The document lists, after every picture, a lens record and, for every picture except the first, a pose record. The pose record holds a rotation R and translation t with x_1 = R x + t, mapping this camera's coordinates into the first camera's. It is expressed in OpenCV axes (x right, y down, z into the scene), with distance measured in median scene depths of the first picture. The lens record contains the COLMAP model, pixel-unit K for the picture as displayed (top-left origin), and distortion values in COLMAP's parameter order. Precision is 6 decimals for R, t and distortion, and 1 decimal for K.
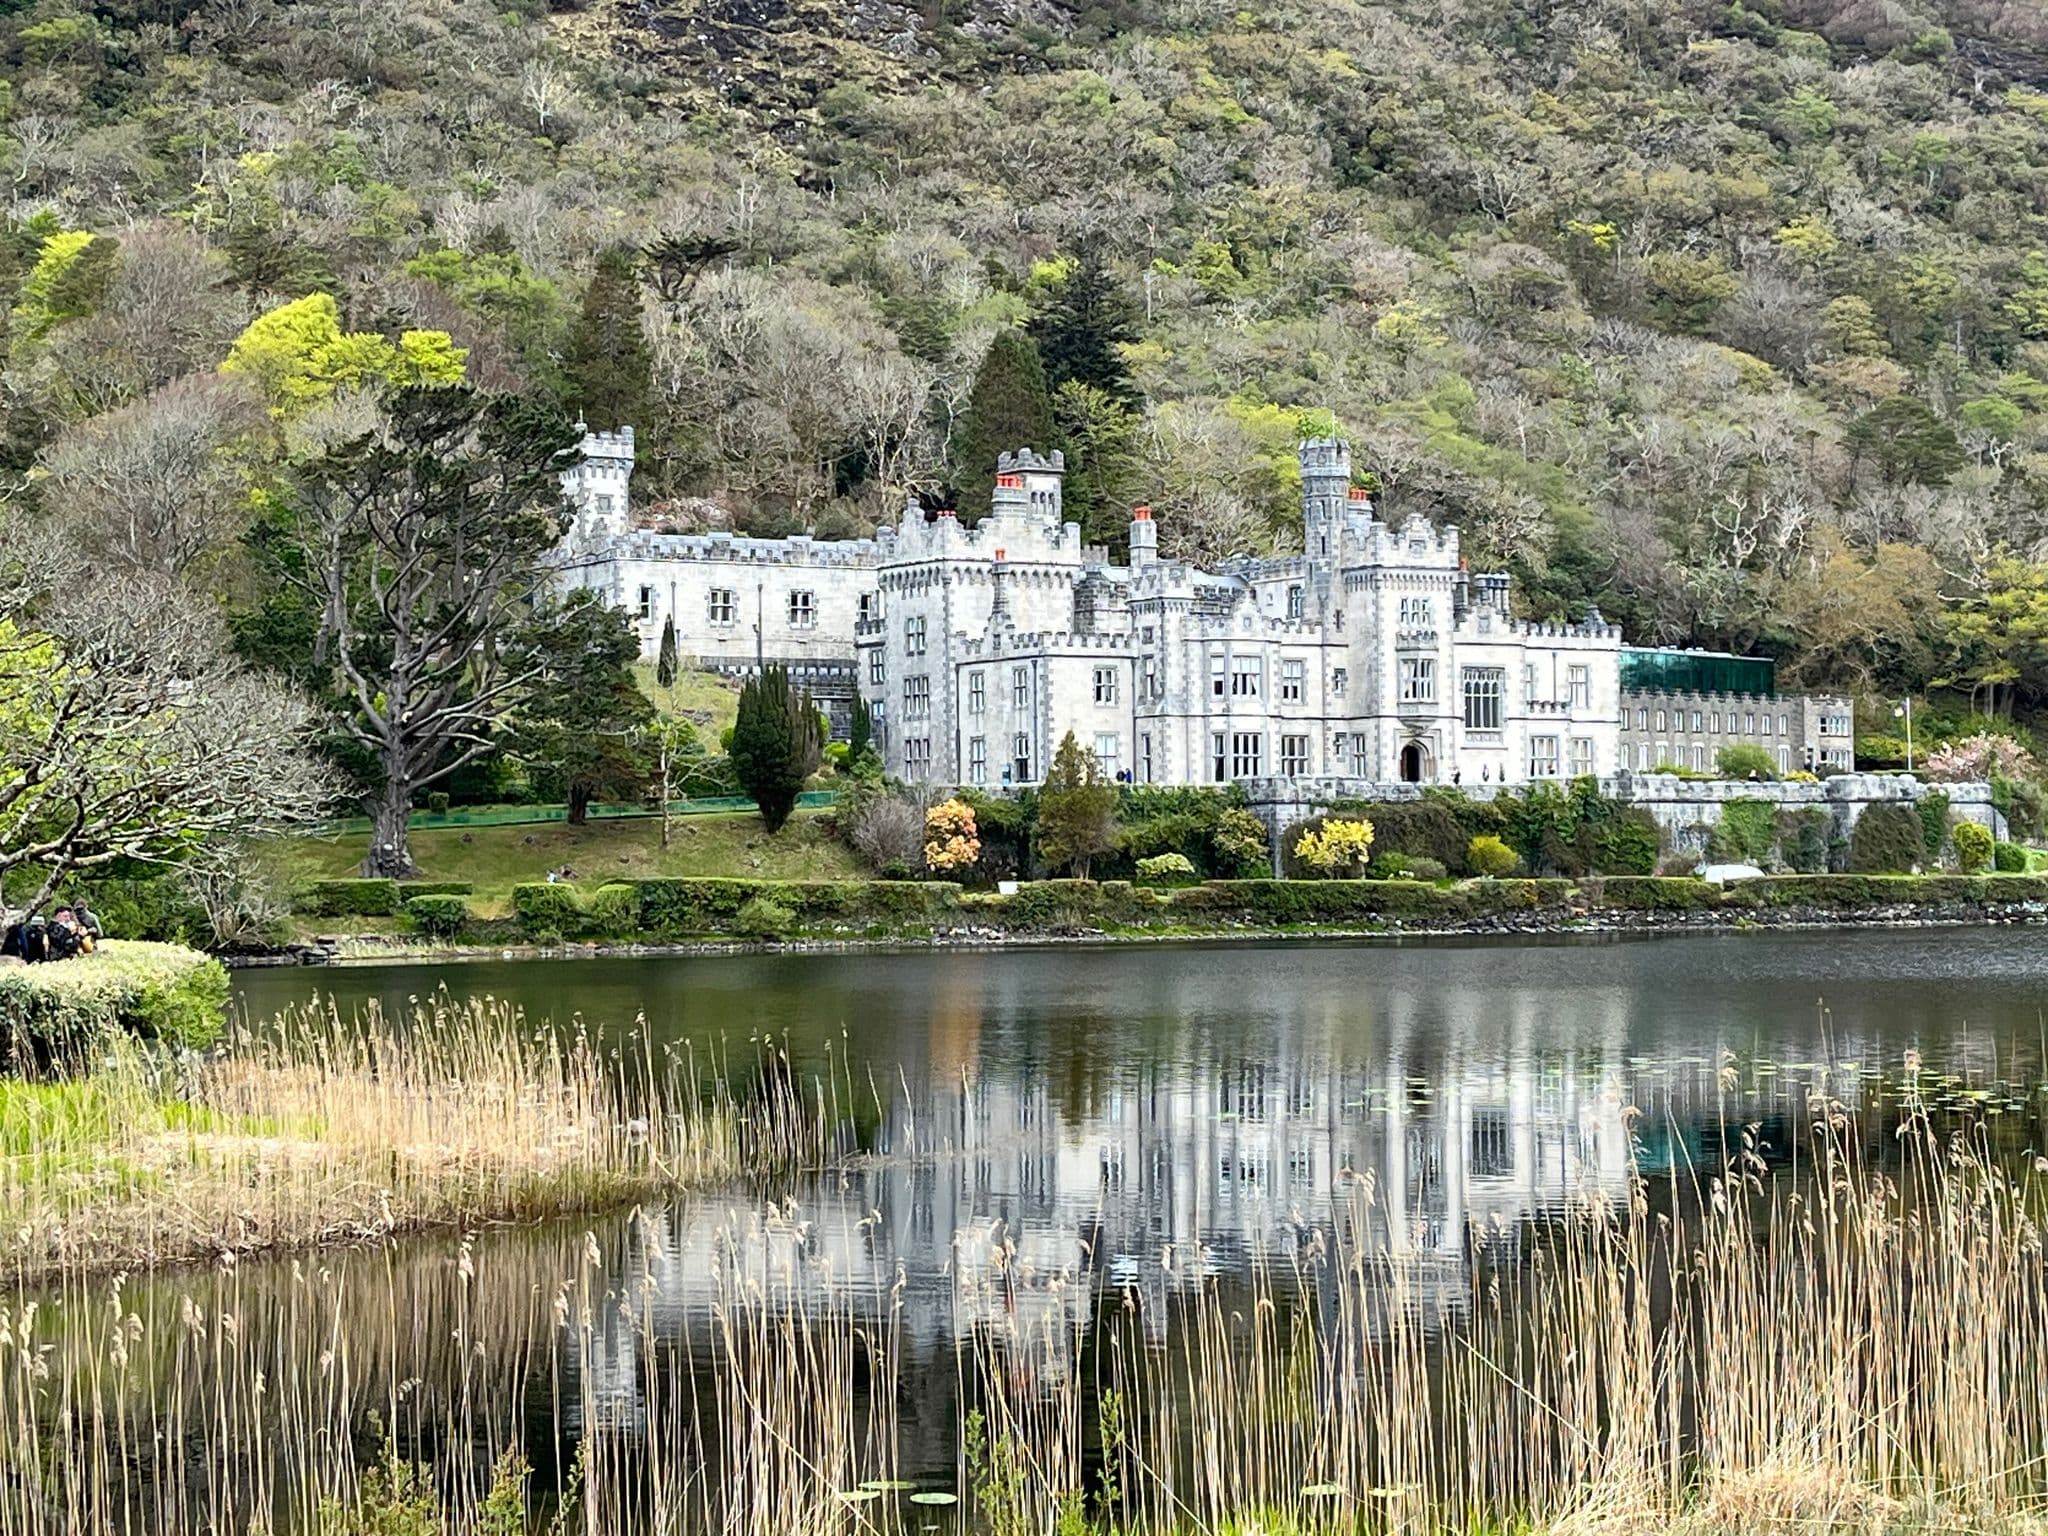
lens RADIAL K [[3904.4, 0, 1024.0], [0, 3904.4, 768.0], [0, 0, 1]] dist [0.051700, 0.156801]
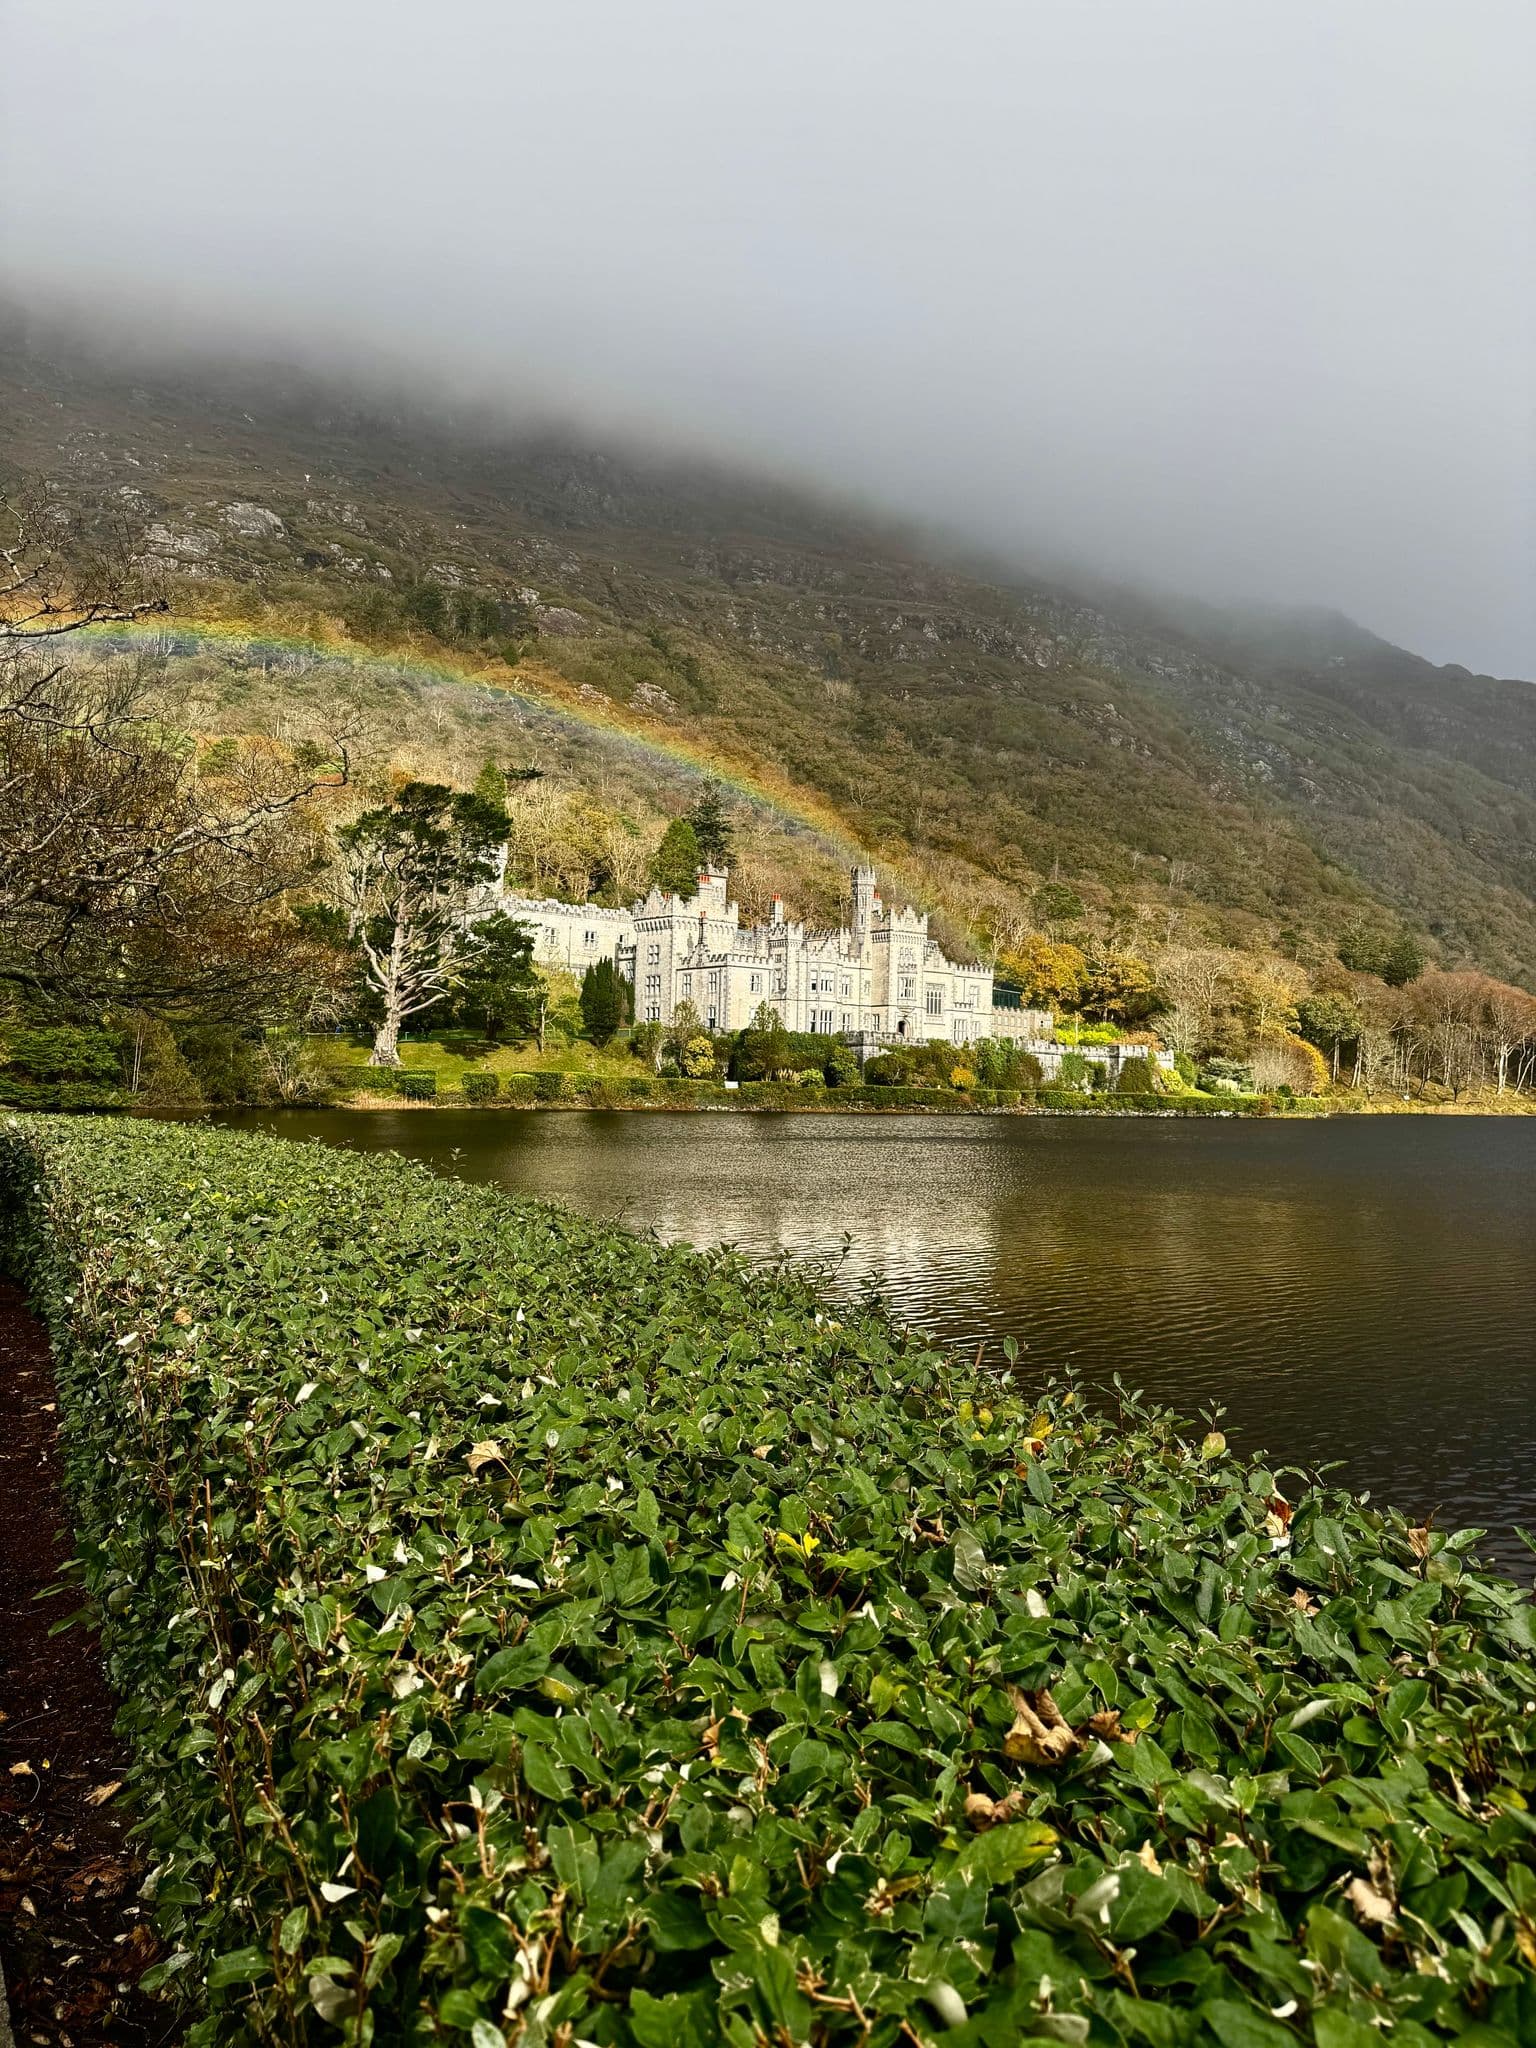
lens RADIAL K [[1384.4, 0, 768.0], [0, 1384.4, 1024.0], [0, 0, 1]] dist [0.000879, -0.000618]
pose [[0.987607, 0.040064, 0.151744, -0.075026], [-0.037085, 0.999061, -0.022407, 0.014167], [-0.152500, 0.016502, 0.988166, 0.307621]]
